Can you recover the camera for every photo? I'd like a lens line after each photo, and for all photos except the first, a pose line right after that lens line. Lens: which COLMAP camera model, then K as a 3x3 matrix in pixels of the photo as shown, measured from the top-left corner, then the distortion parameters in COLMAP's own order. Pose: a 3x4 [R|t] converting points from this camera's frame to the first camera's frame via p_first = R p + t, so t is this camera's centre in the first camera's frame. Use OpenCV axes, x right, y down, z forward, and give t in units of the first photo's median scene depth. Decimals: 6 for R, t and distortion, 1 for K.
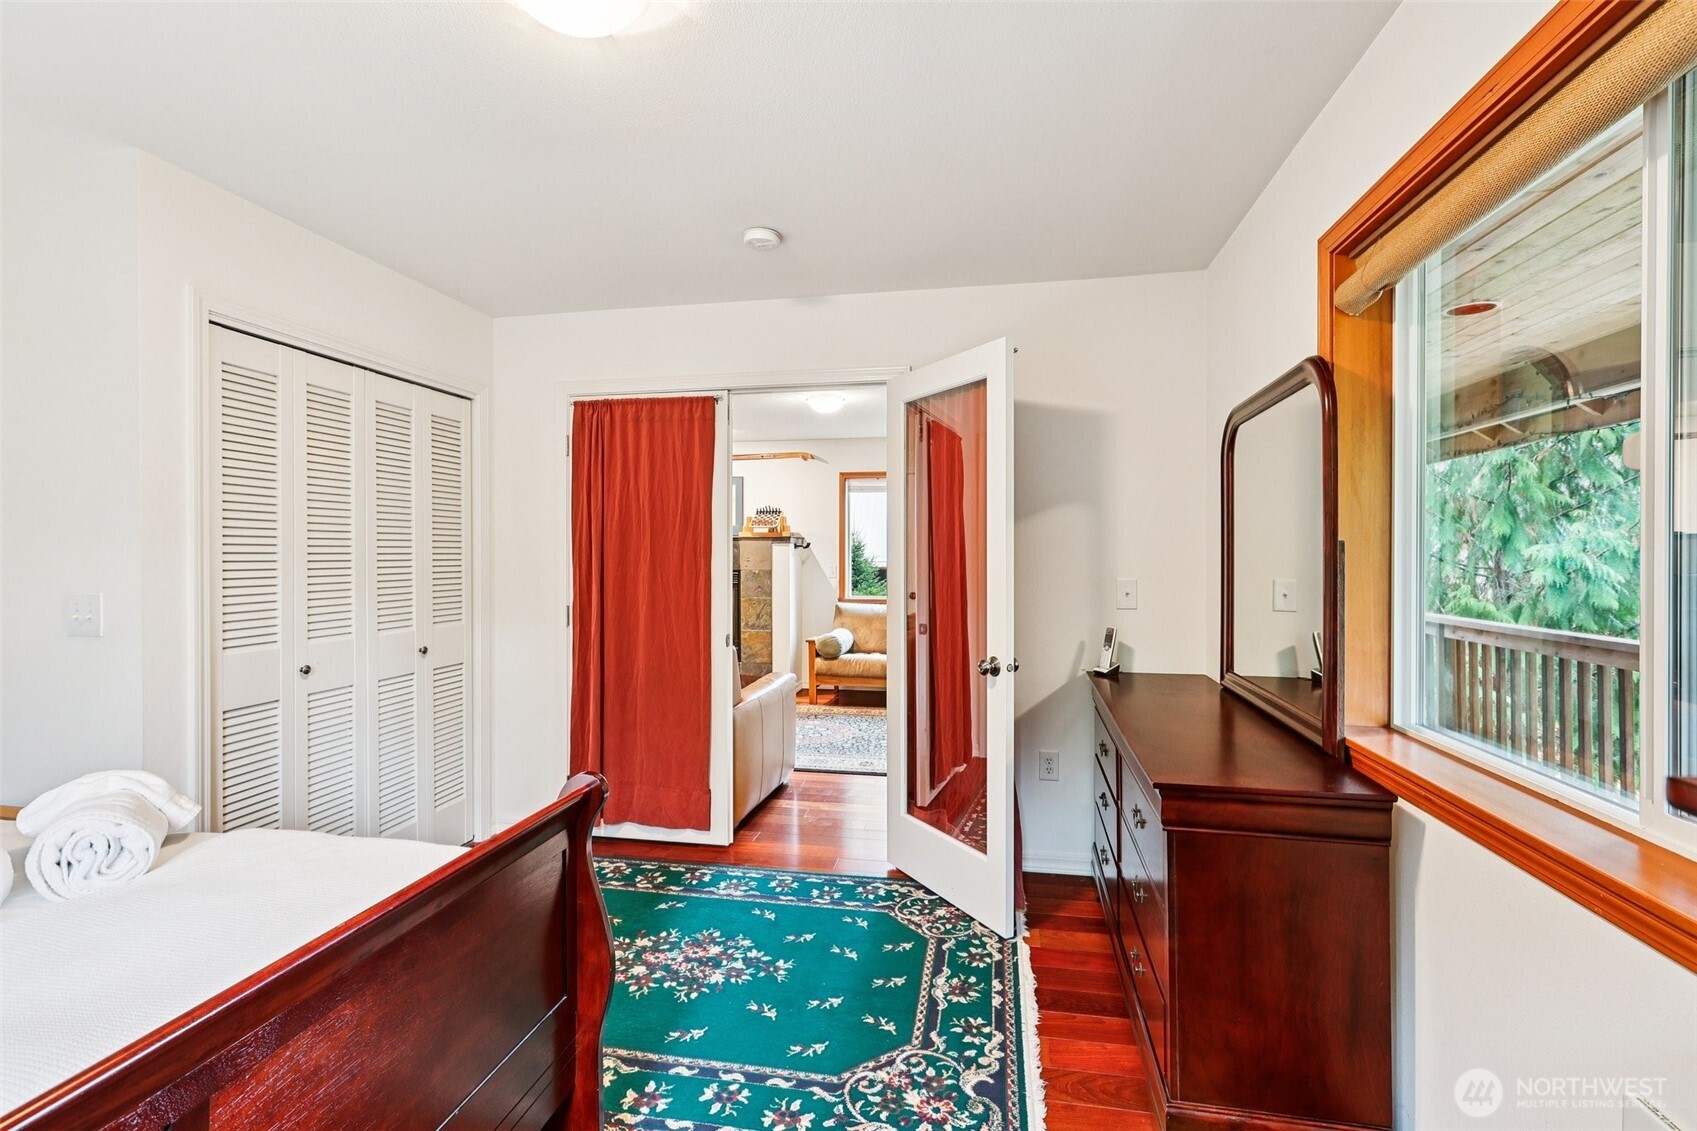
lens RADIAL K [[752.6, 0, 862.9], [0, 752.6, 560.1], [0, 0, 1]] dist [-0.010990, 0.008107]
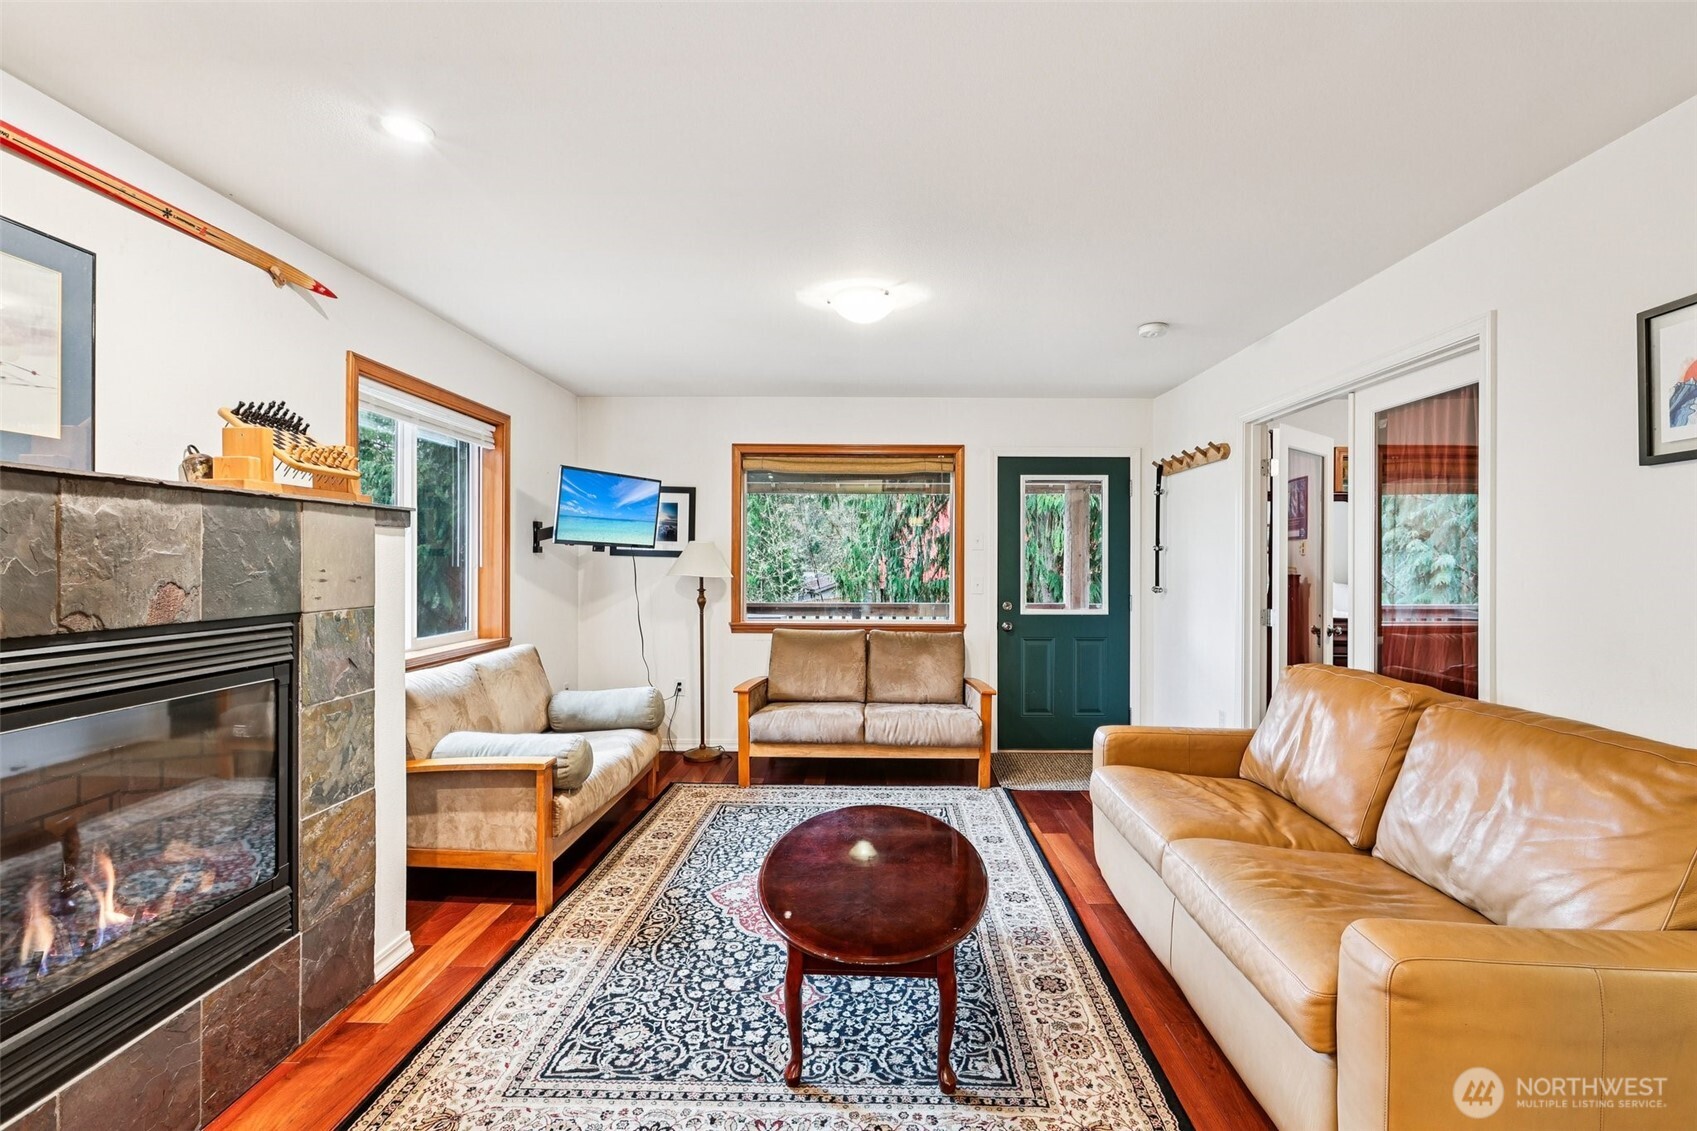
lens RADIAL K [[752.6, 0, 862.9], [0, 752.6, 560.1], [0, 0, 1]] dist [-0.010990, 0.008107]
pose [[-0.161288, 0.000010, 0.986907, -0.483034], [0.003451, 0.999994, 0.000554, -0.006245], [-0.986901, 0.003495, -0.161287, 0.835595]]
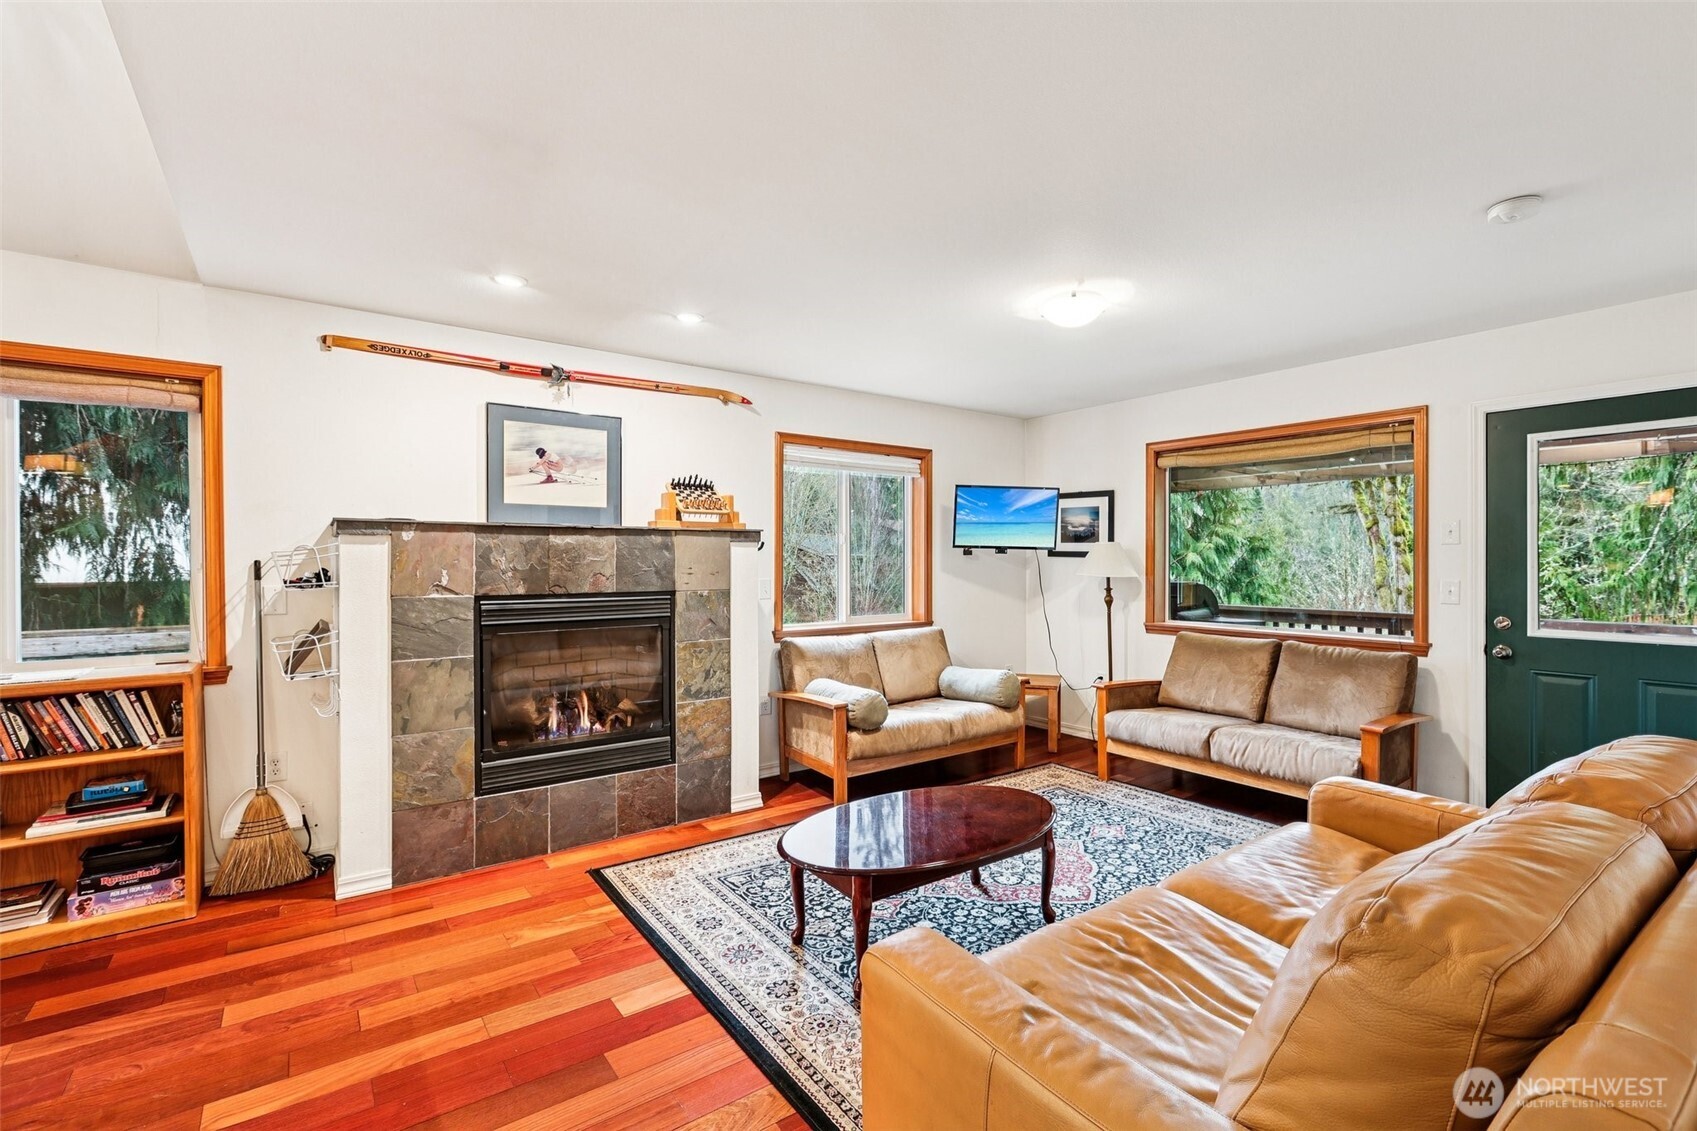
lens RADIAL K [[752.6, 0, 862.9], [0, 752.6, 560.1], [0, 0, 1]] dist [-0.010990, 0.008107]
pose [[0.690160, -0.001337, 0.723656, -0.458382], [0.008122, 0.999950, -0.005899, -0.004319], [-0.723611, 0.009948, 0.690136, 0.536168]]
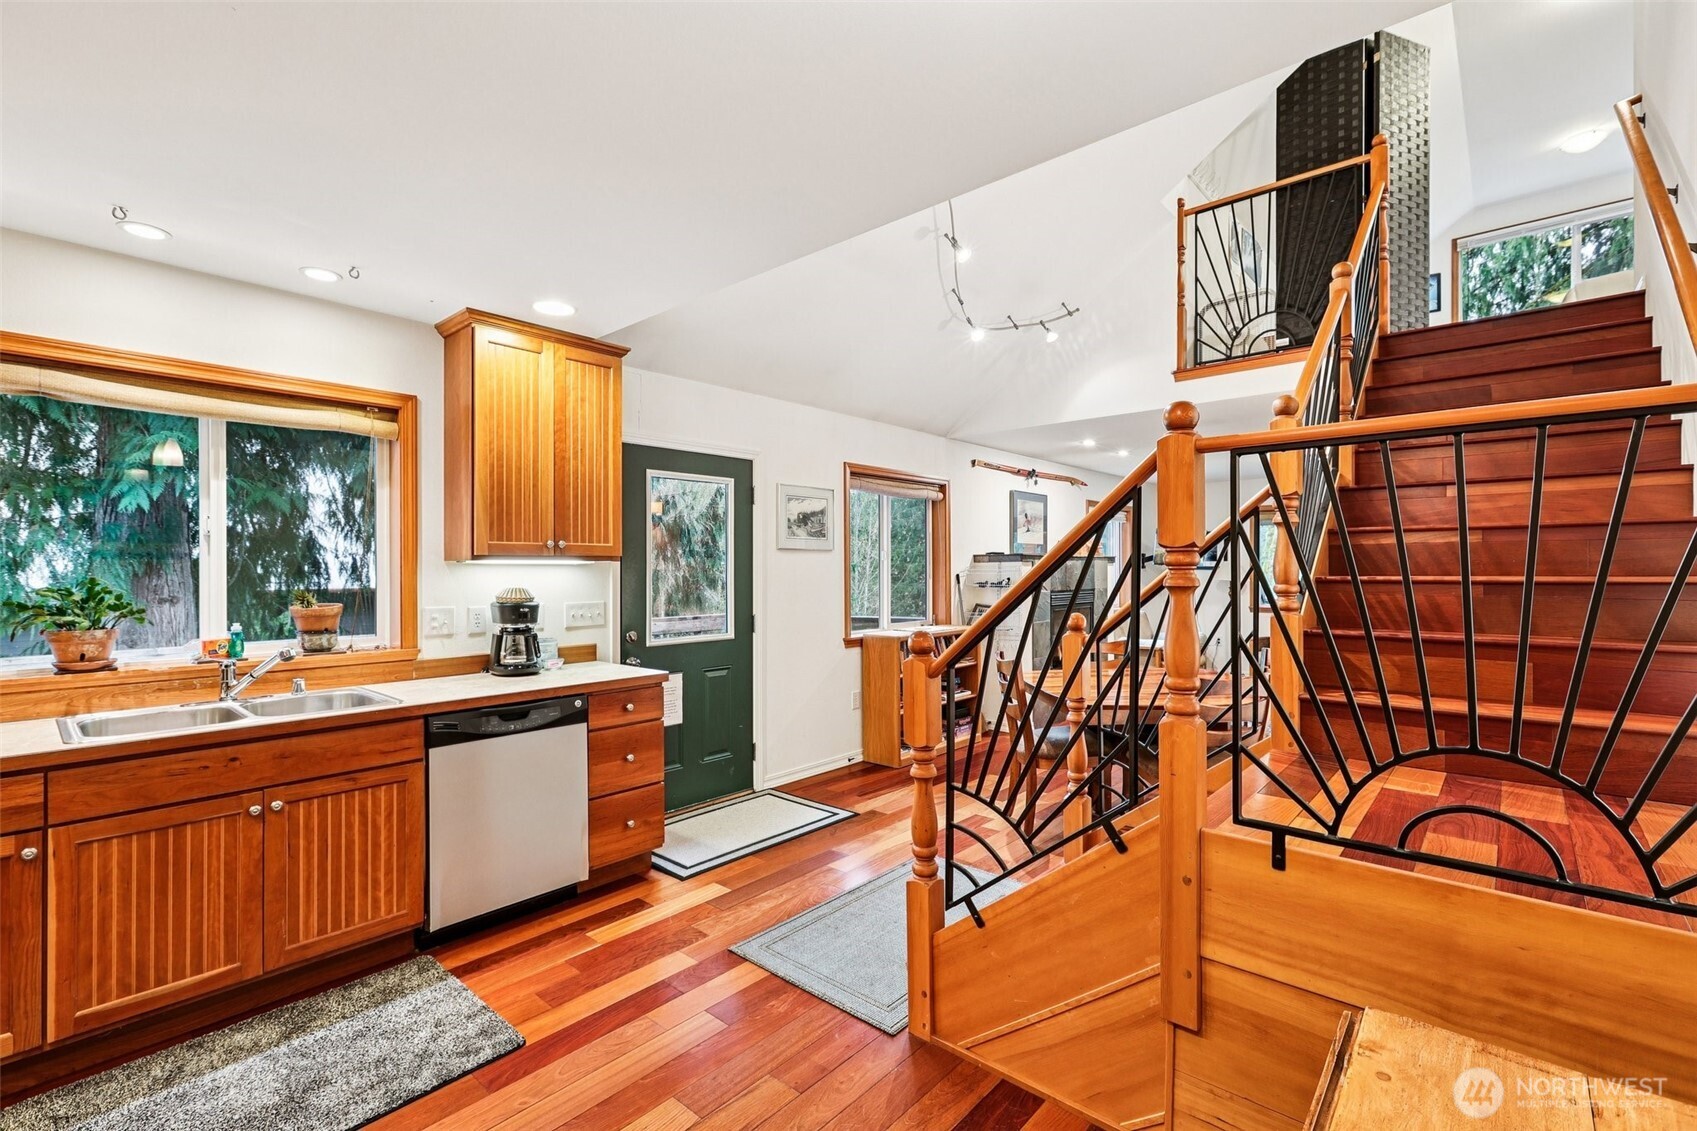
lens RADIAL K [[752.6, 0, 862.9], [0, 752.6, 560.1], [0, 0, 1]] dist [-0.010990, 0.008107]
pose [[0.517101, 0.004384, 0.855913, -1.212821], [0.010794, 0.999874, -0.011642, -0.016980], [-0.855857, 0.015259, 0.516988, 0.739449]]
